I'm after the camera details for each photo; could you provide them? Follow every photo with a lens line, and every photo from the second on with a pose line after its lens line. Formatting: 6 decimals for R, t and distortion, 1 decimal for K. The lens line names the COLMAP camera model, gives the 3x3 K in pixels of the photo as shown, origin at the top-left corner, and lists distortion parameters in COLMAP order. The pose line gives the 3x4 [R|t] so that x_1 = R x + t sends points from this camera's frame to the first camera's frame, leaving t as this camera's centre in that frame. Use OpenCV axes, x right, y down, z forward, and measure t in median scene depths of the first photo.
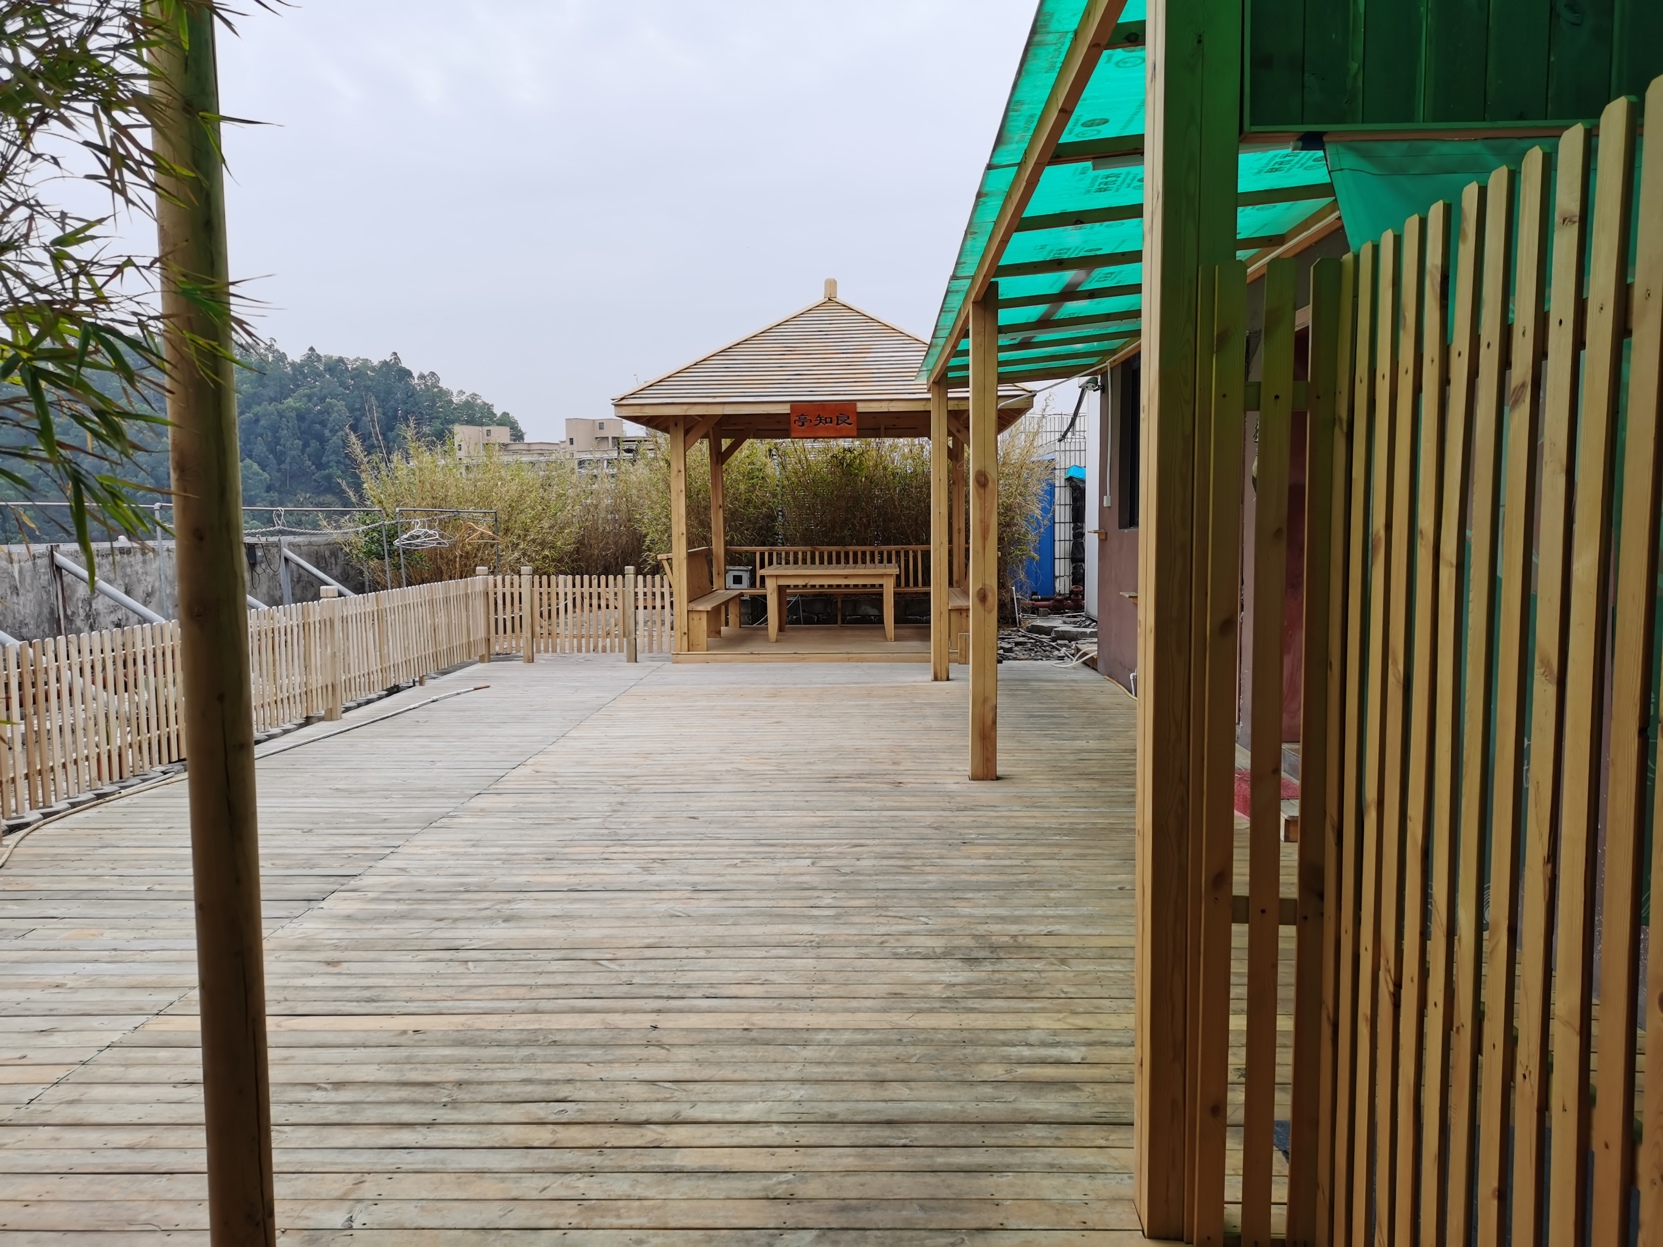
lens RADIAL K [[1272.0, 0, 831.5], [0, 1272.0, 623.5], [0, 0, 1]] dist [0.045013, -0.037715]
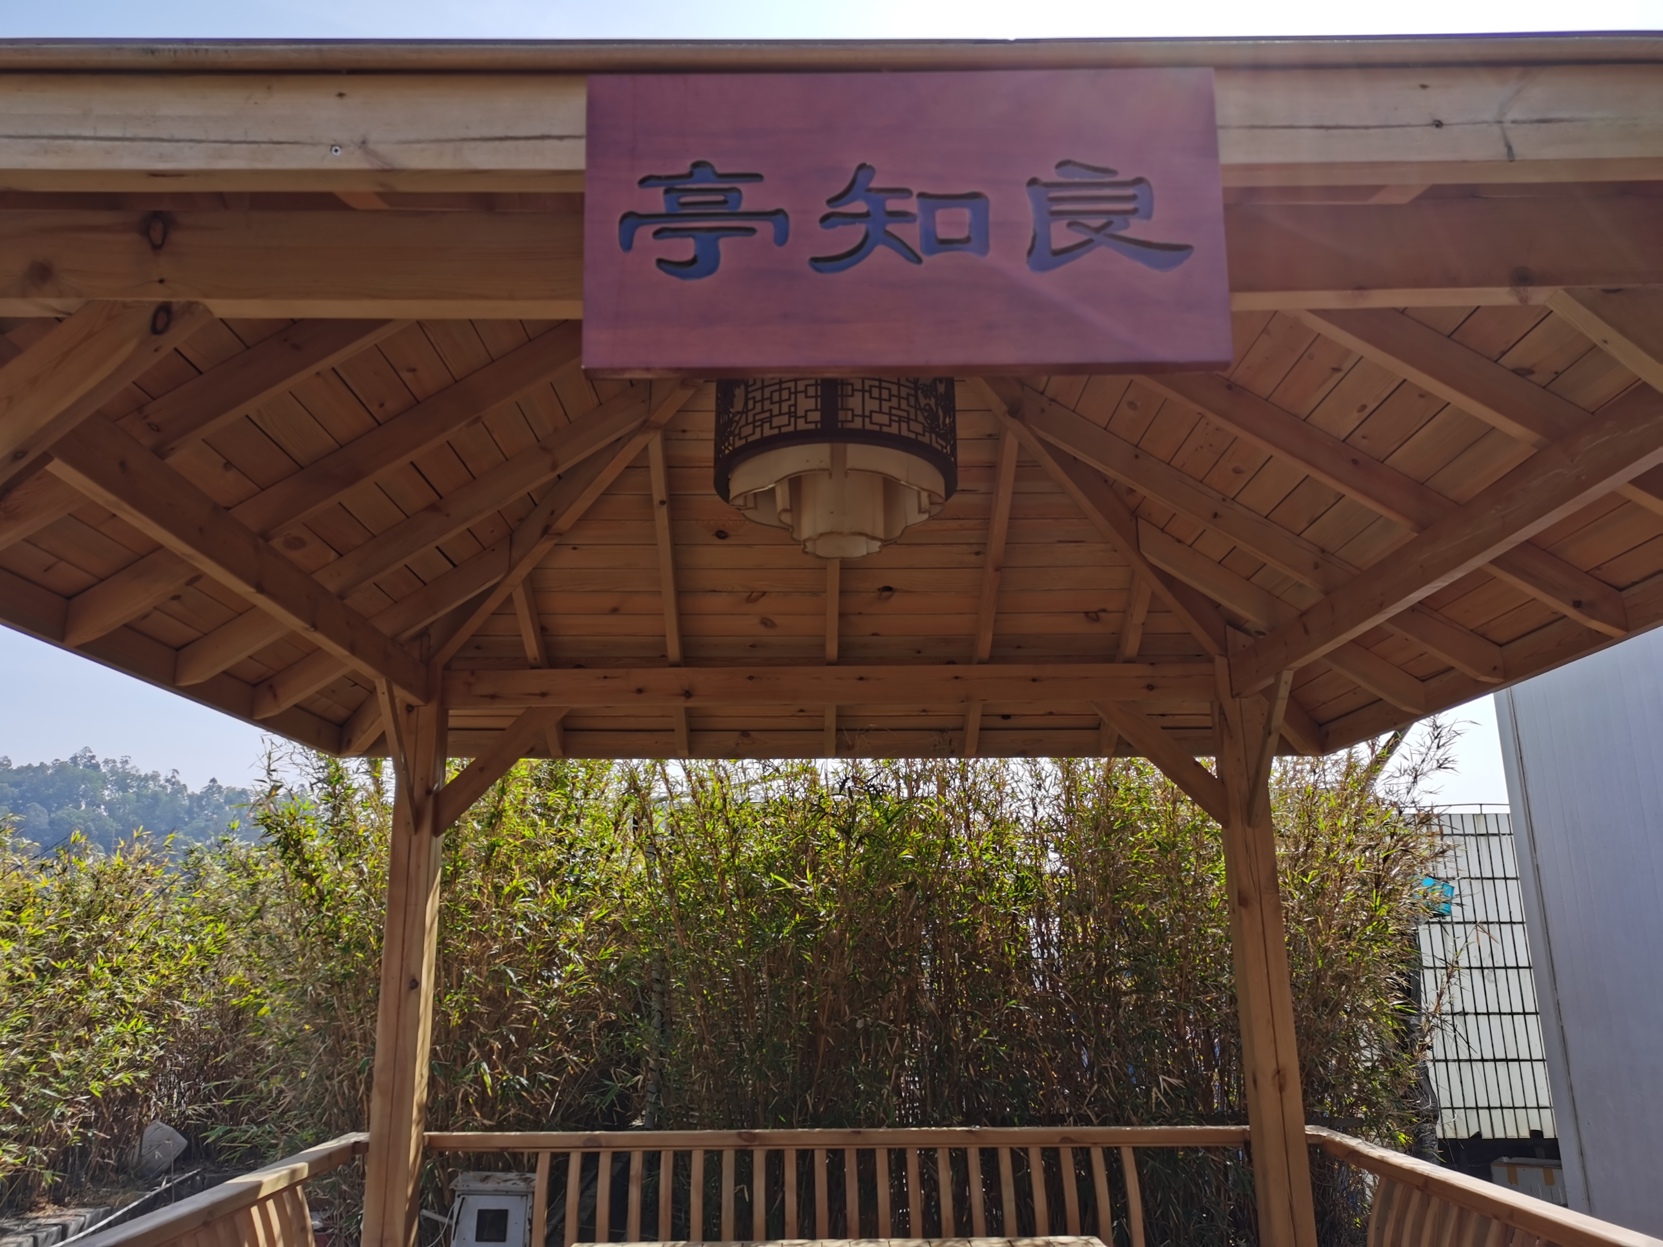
lens RADIAL K [[1272.0, 0, 831.5], [0, 1272.0, 623.5], [0, 0, 1]] dist [0.045013, -0.037715]
pose [[0.998203, 0.018684, 0.056942, -0.012982], [0.001423, 0.942500, -0.334204, -0.070313], [-0.059912, 0.333684, 0.940779, 0.684542]]
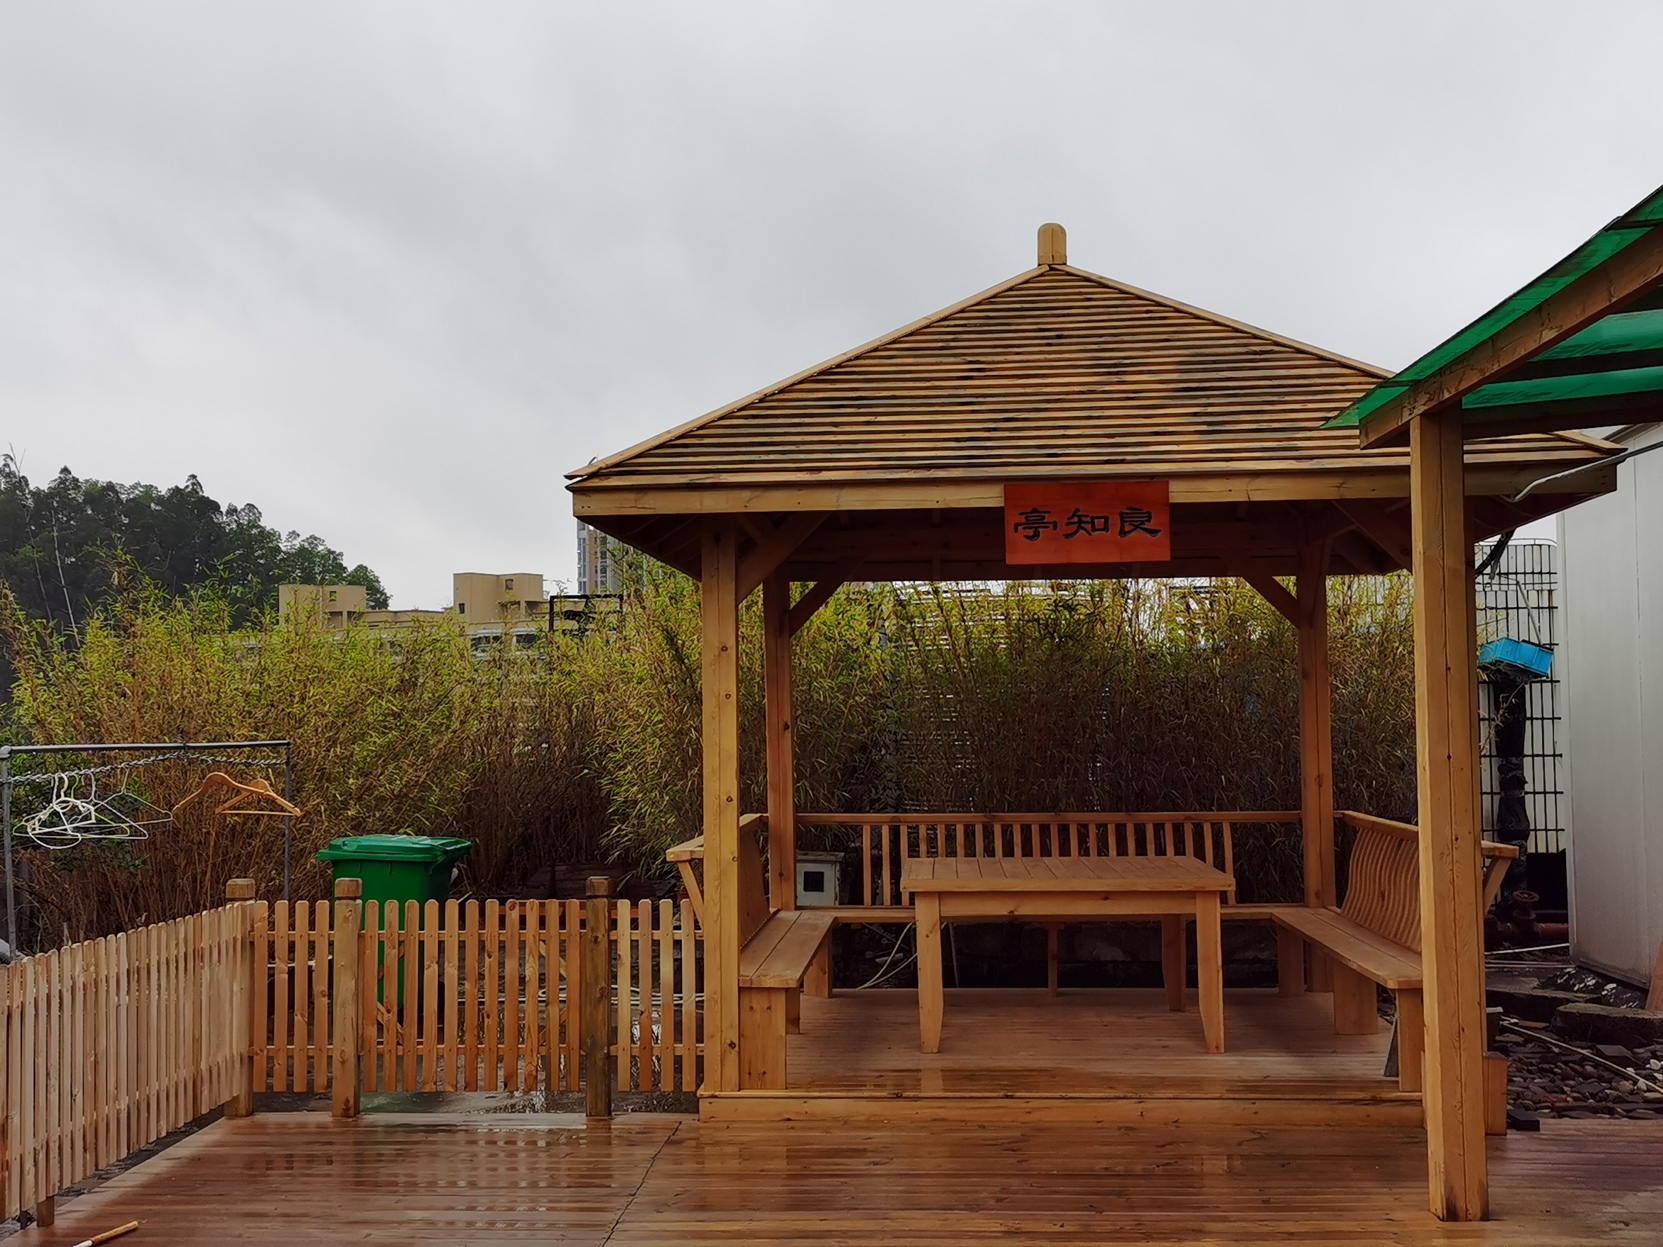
lens RADIAL K [[1972.3, 0, 831.5], [0, 1972.3, 623.5], [0, 0, 1]] dist [0.085329, -0.068044]
pose [[0.999895, -0.001960, -0.014334, -0.058933], [0.000022, 0.990985, -0.133975, -0.032520], [0.014468, 0.133960, 0.990881, 0.283402]]
